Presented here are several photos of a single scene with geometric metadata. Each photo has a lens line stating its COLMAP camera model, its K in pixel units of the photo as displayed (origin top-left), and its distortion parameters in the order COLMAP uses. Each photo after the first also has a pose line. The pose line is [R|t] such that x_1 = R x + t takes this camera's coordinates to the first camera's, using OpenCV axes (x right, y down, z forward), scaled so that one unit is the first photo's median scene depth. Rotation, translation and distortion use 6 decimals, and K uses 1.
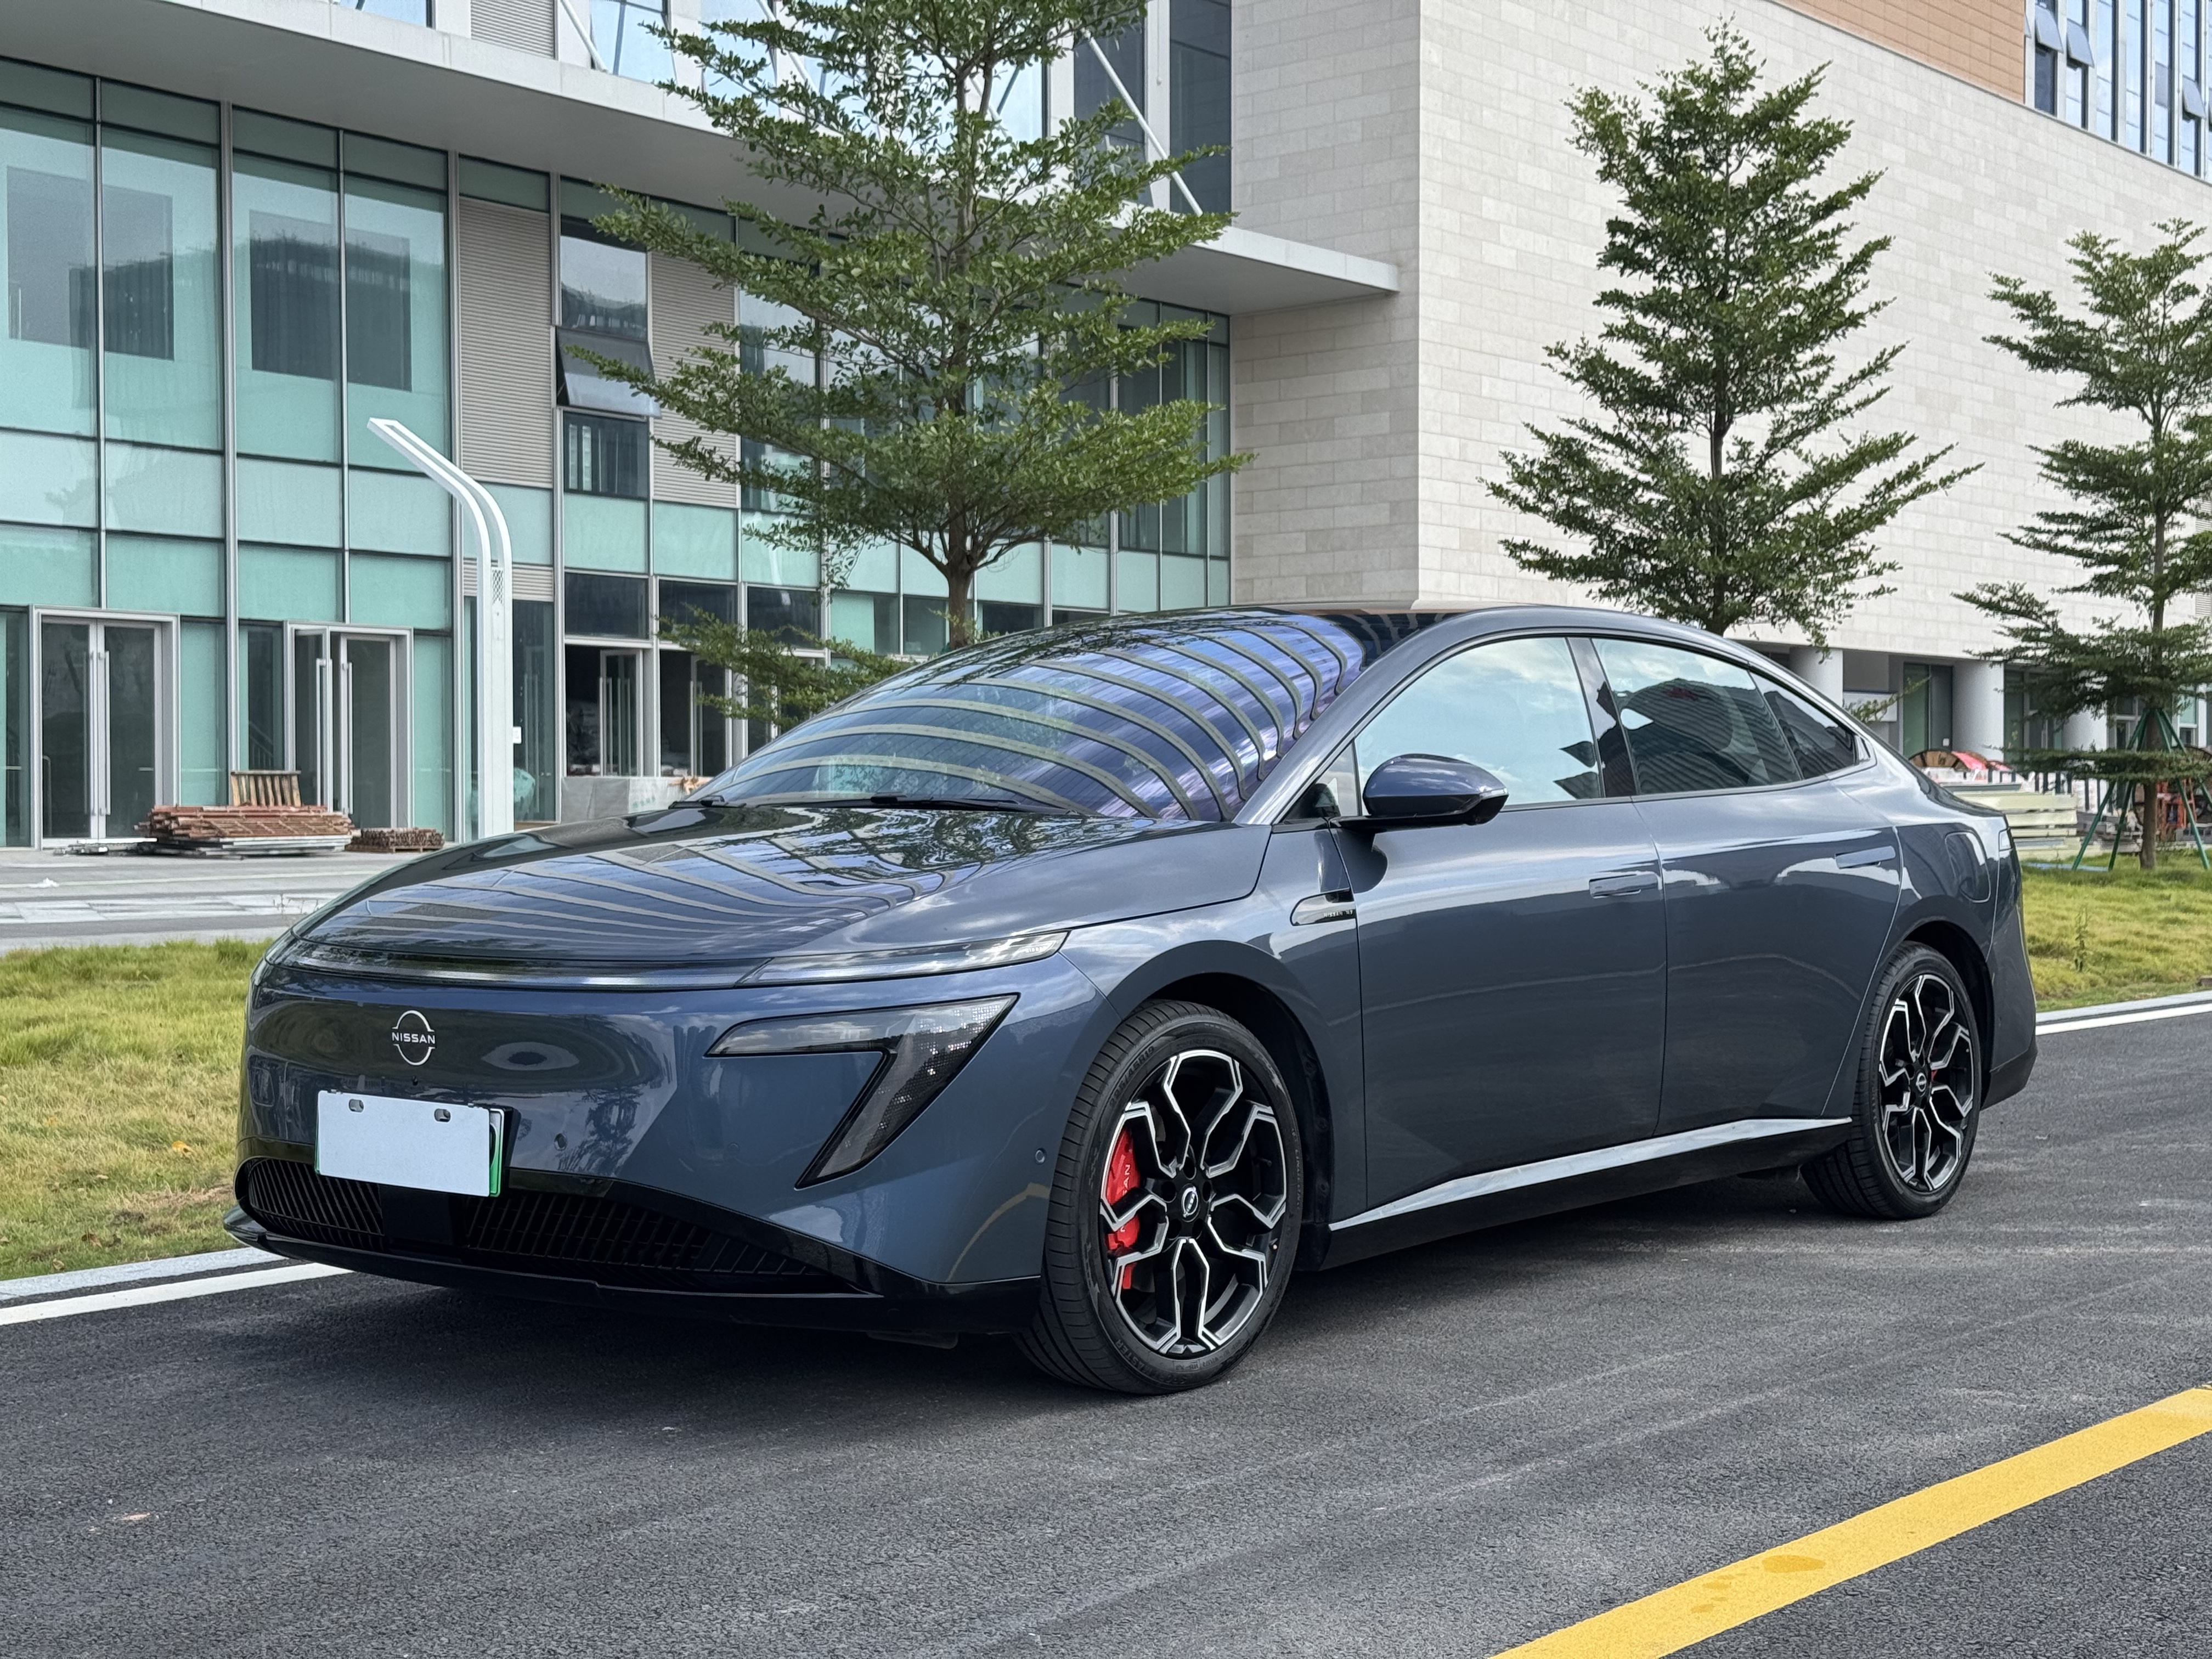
lens RADIAL K [[3146.8, 0, 1106.0], [0, 3146.8, 829.5], [0, 0, 1]] dist [0.154644, -0.102318]
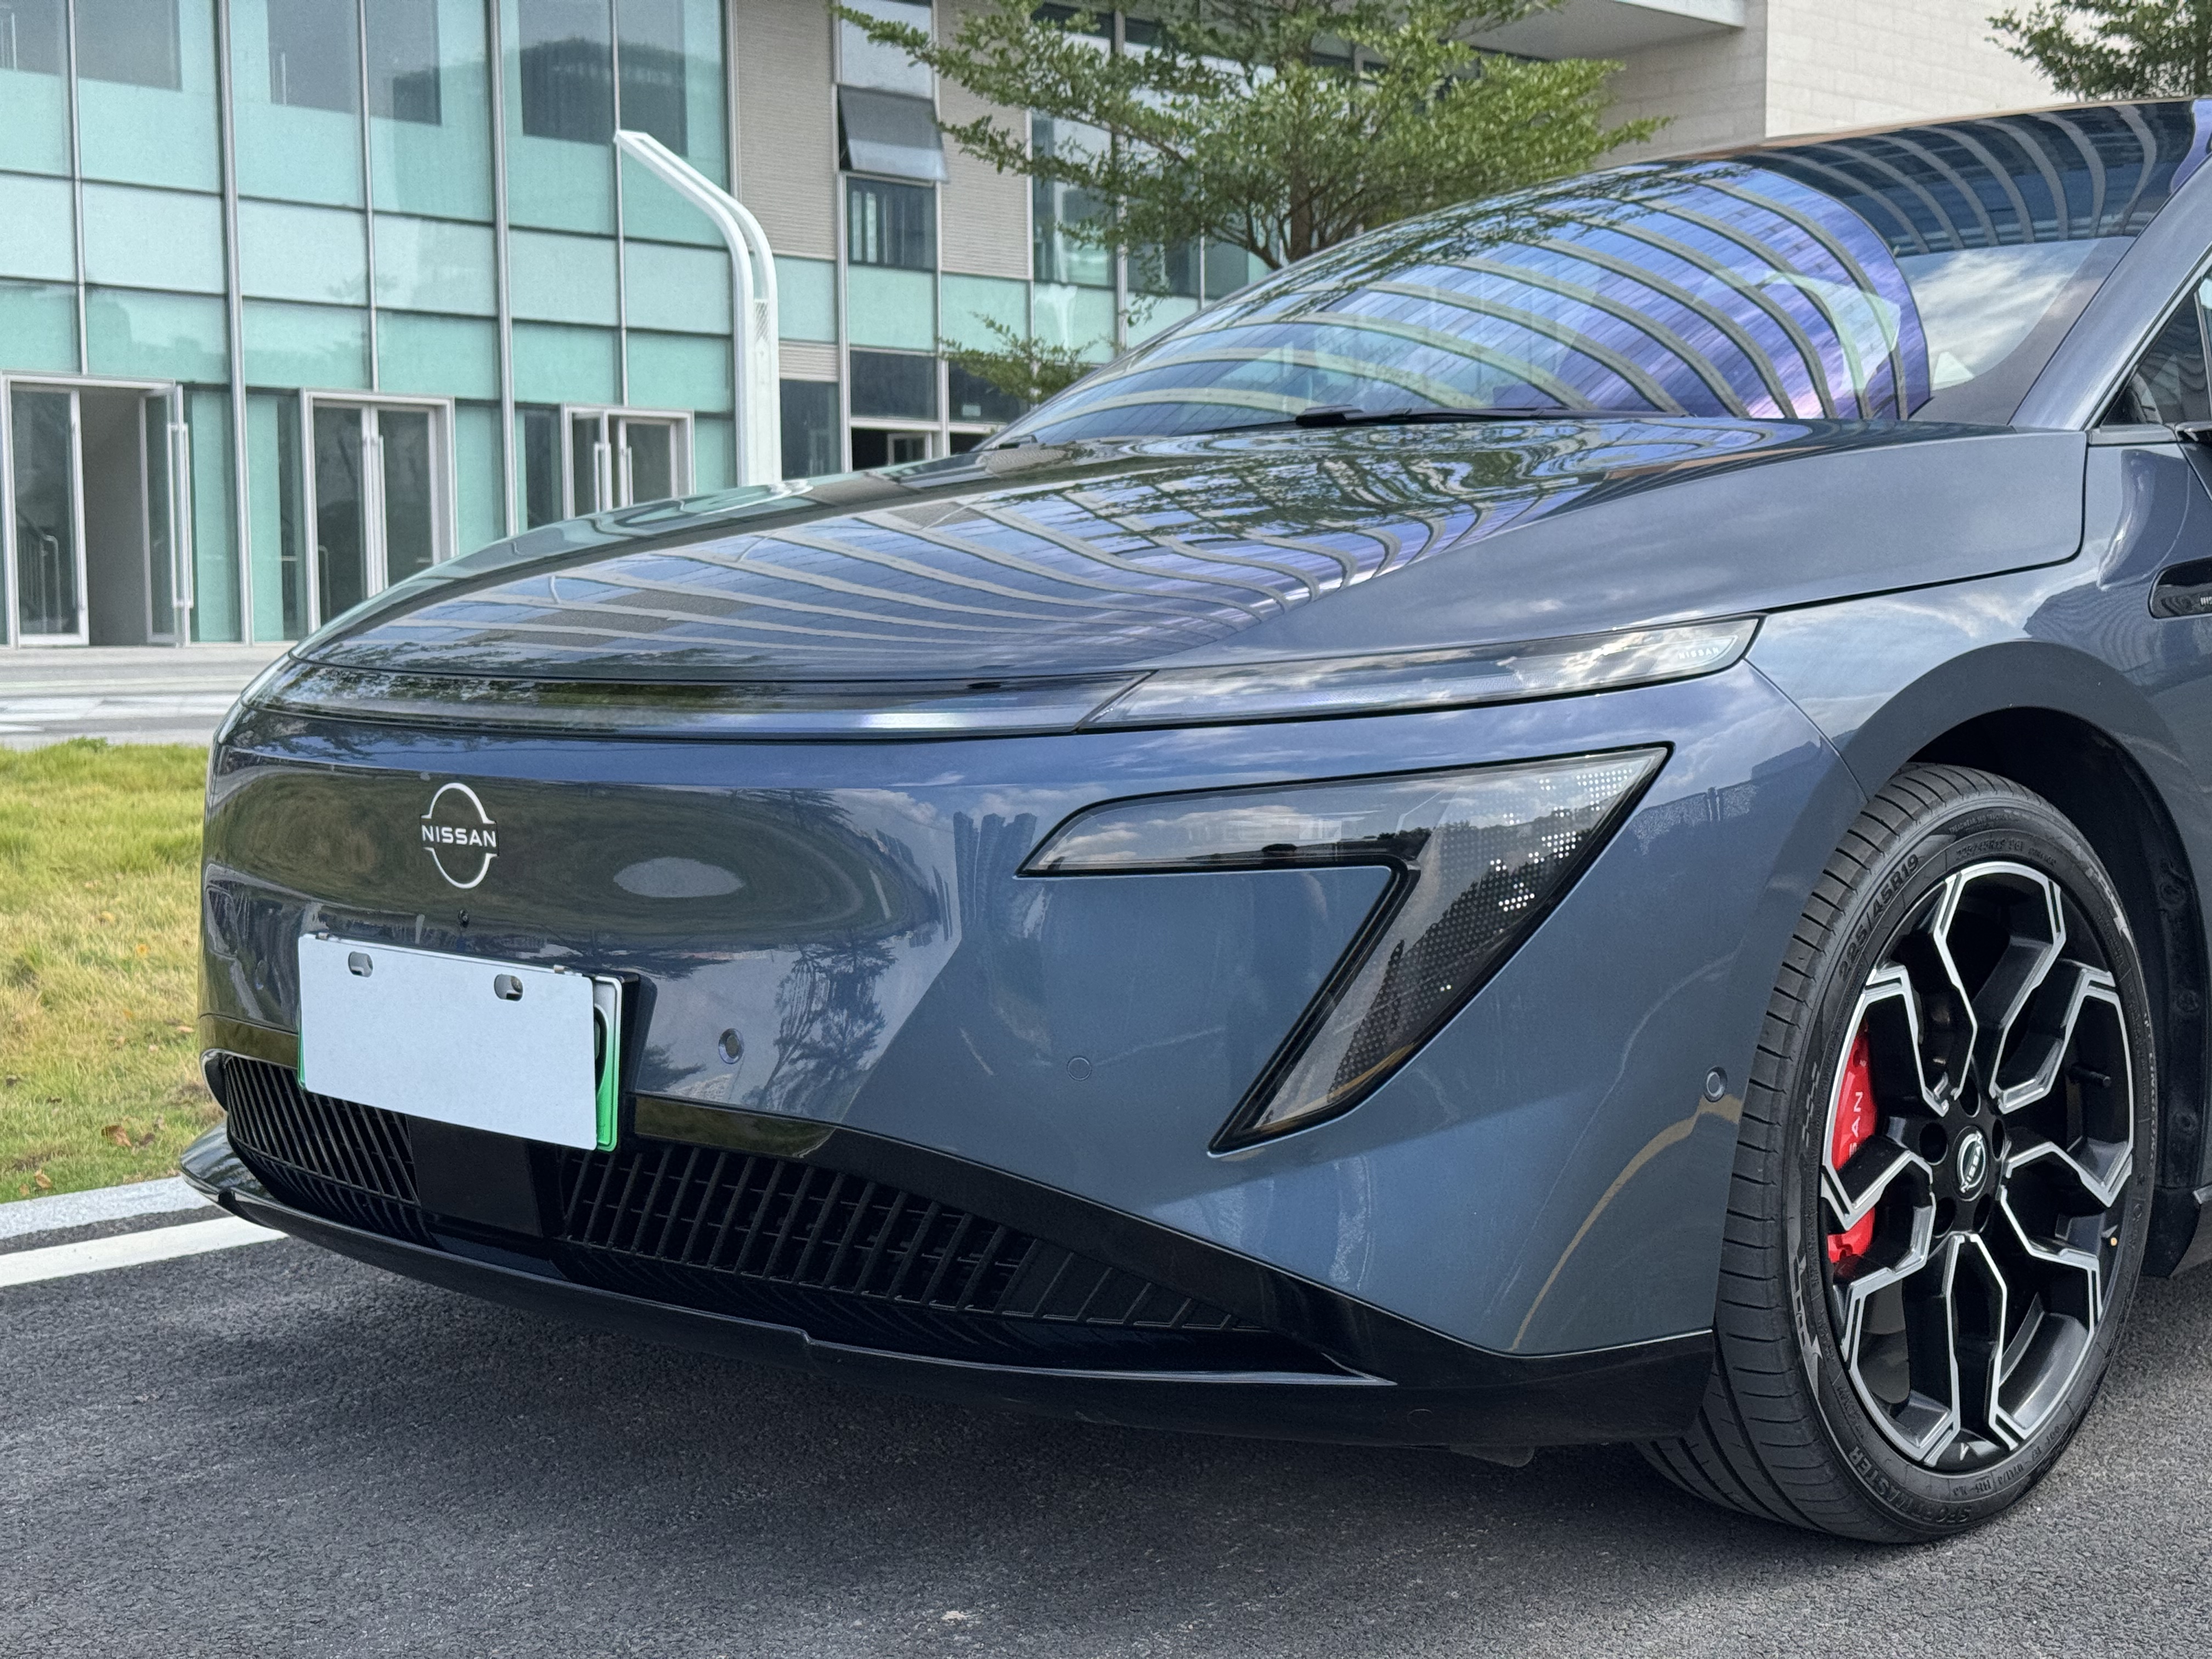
lens RADIAL K [[3145.0, 0, 1106.0], [0, 3145.0, 829.5], [0, 0, 1]] dist [0.160679, -0.346186]
pose [[0.995750, -0.001003, -0.092091, -0.041063], [0.006708, 0.998074, 0.061666, 0.020951], [0.091852, -0.062021, 0.993839, 0.309991]]
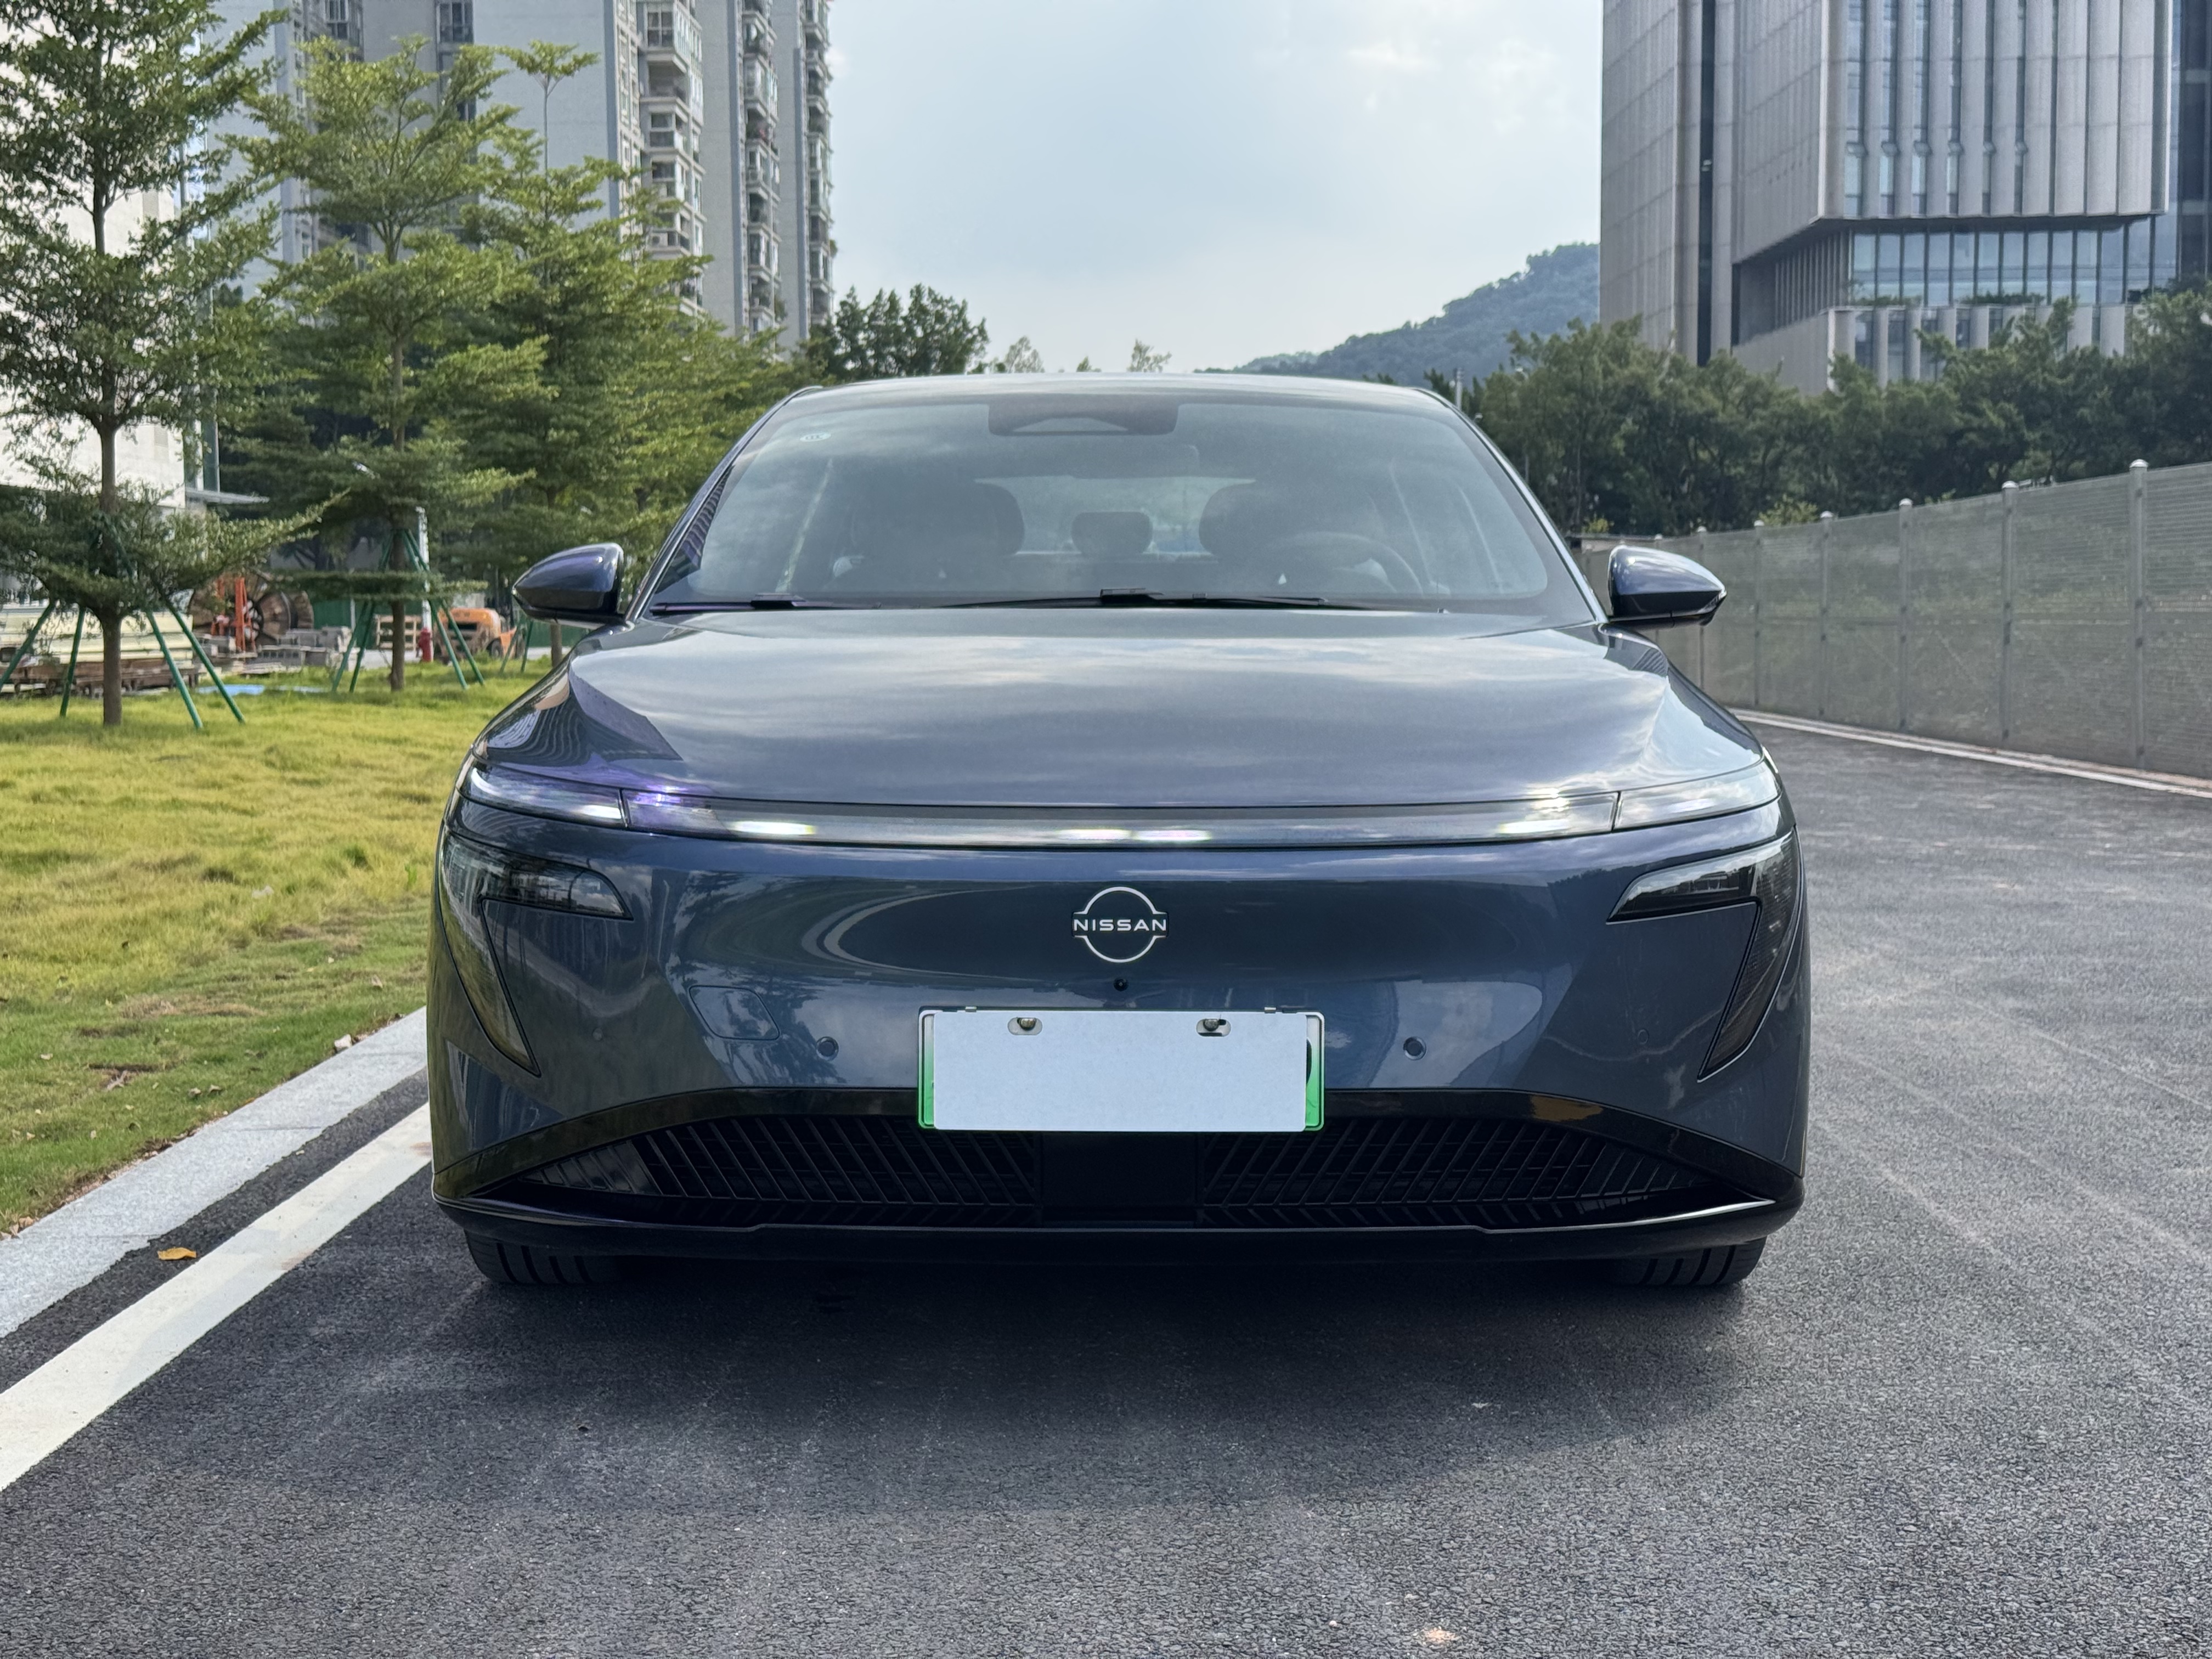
lens RADIAL K [[3145.0, 0, 1106.0], [0, 3145.0, 829.5], [0, 0, 1]] dist [0.160679, -0.346186]
pose [[0.785037, -0.049136, 0.617497, -0.410030], [0.015583, 0.998100, 0.059611, 0.001217], [-0.619253, -0.037175, 0.784311, 0.278580]]
